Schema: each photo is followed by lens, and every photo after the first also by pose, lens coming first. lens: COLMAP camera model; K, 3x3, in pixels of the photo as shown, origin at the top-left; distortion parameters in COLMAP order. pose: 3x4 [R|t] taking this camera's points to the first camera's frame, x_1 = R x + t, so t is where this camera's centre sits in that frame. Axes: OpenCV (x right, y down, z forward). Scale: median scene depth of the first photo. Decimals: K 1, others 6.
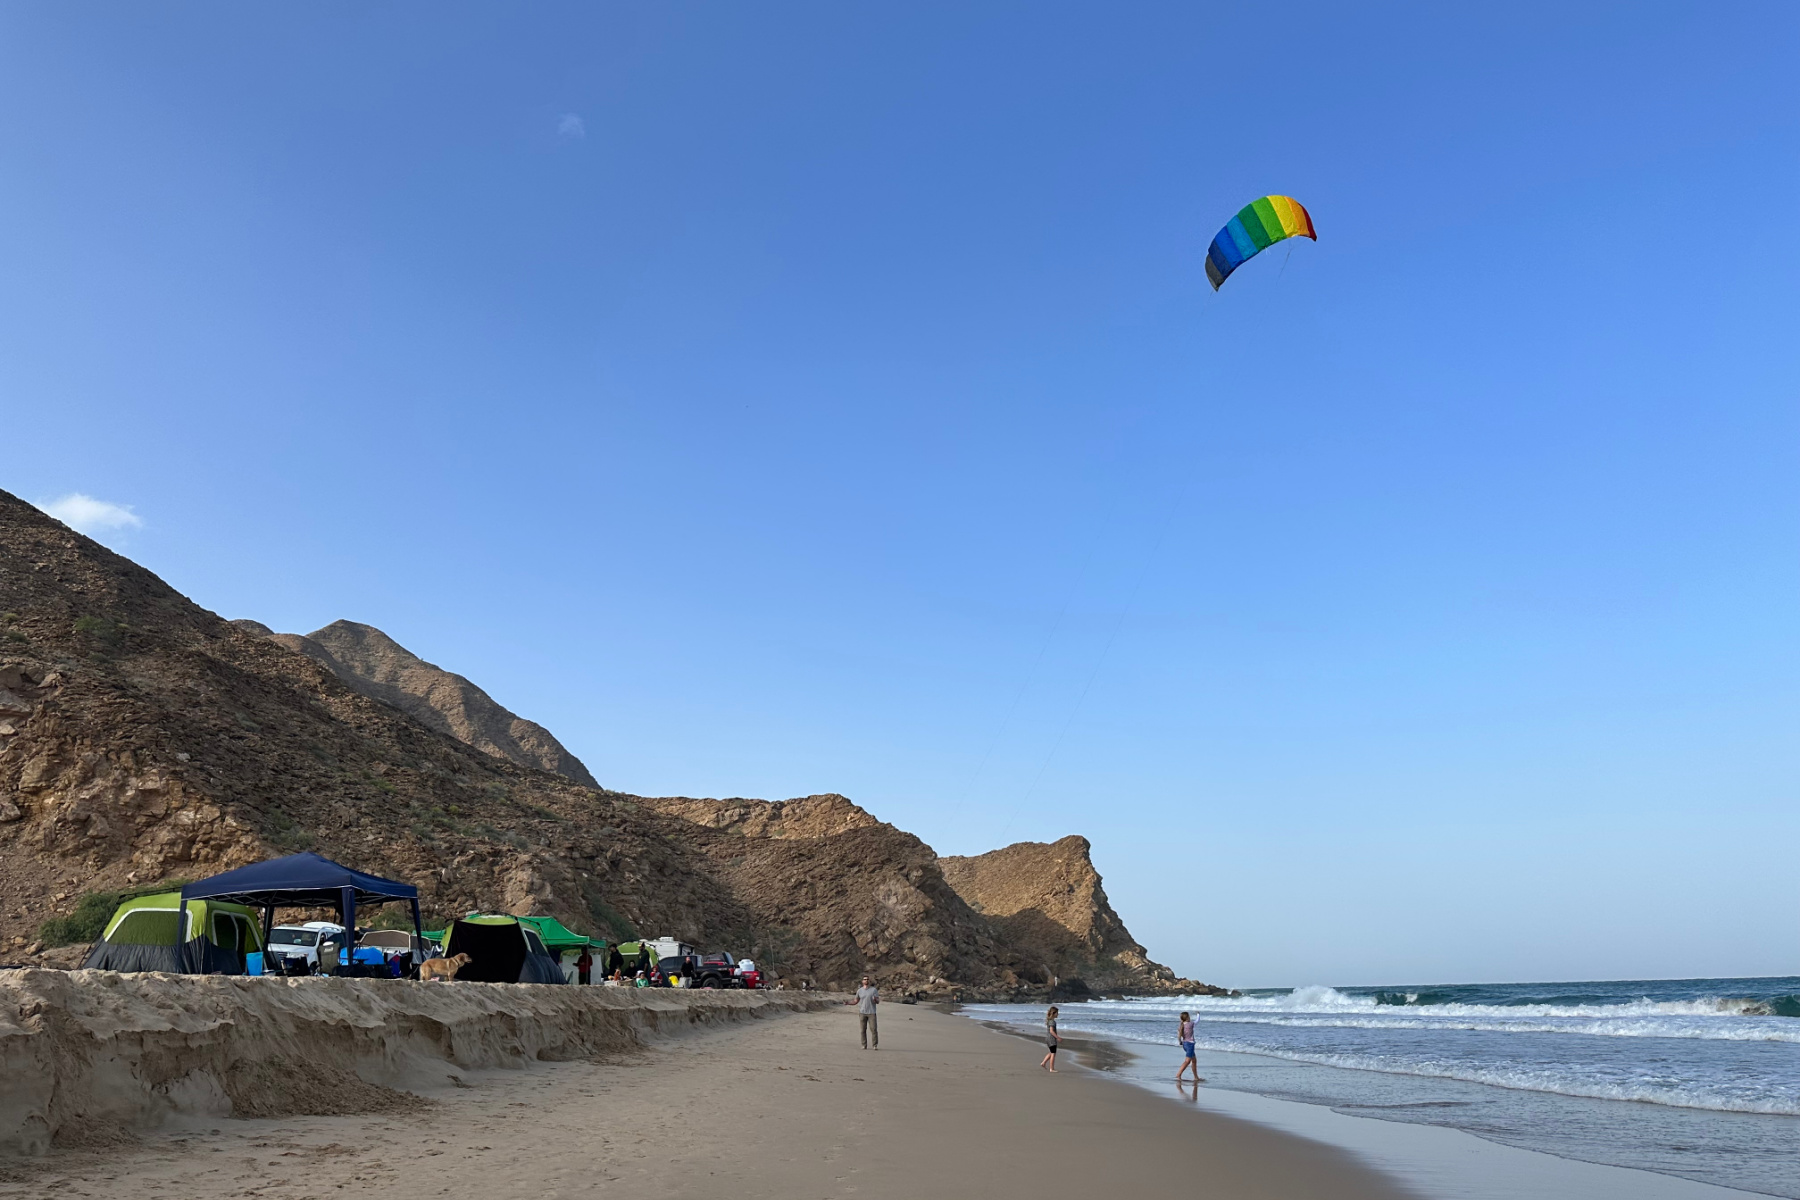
lens RADIAL K [[1394.6, 0, 900.0], [0, 1394.6, 600.0], [0, 0, 1]] dist [0.061717, -0.111646]
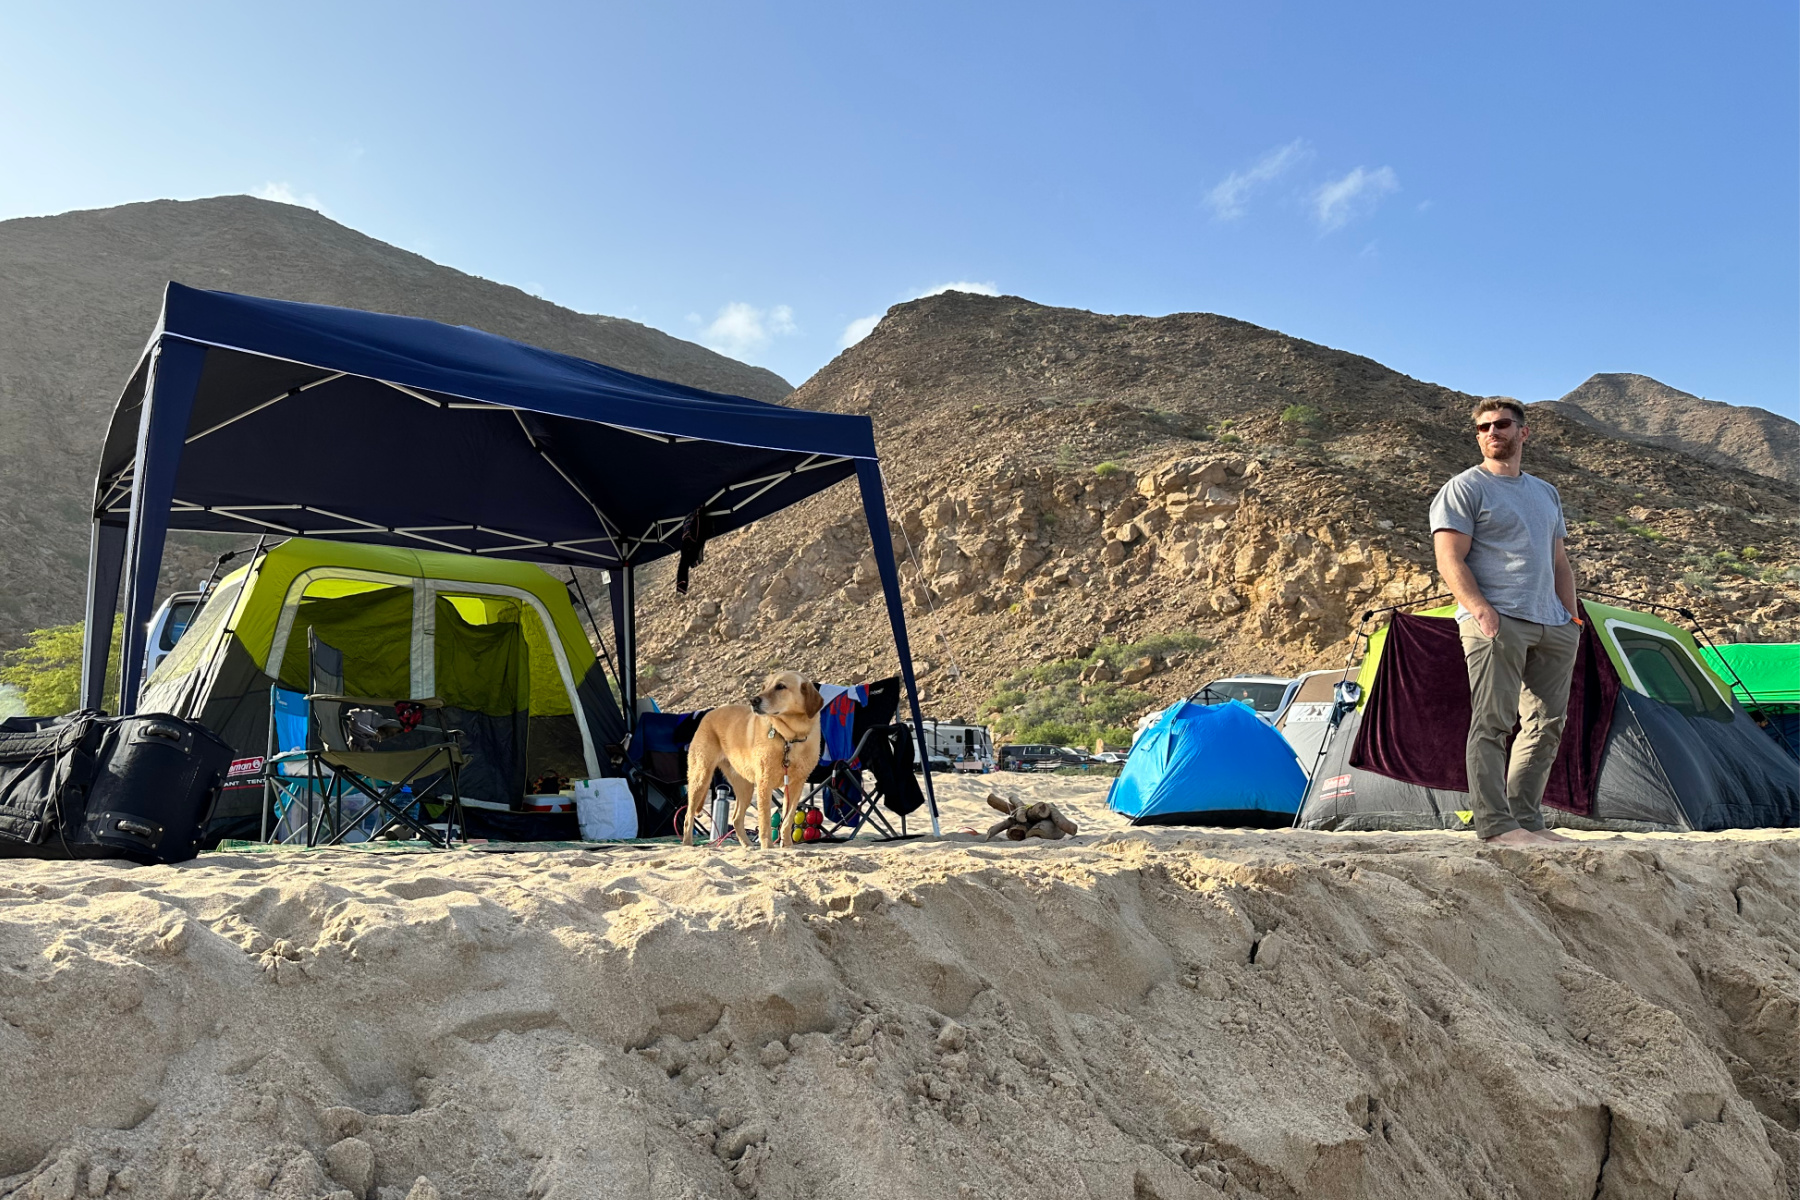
lens RADIAL K [[1297.8, 0, 808.3], [0, 1297.8, 671.3], [0, 0, 1]] dist [-0.009219, -0.010249]
pose [[0.570197, -0.050998, -0.819924, -0.043836], [0.209228, 0.974173, 0.084911, 0.052718], [0.794417, -0.219967, 0.566141, 0.207399]]
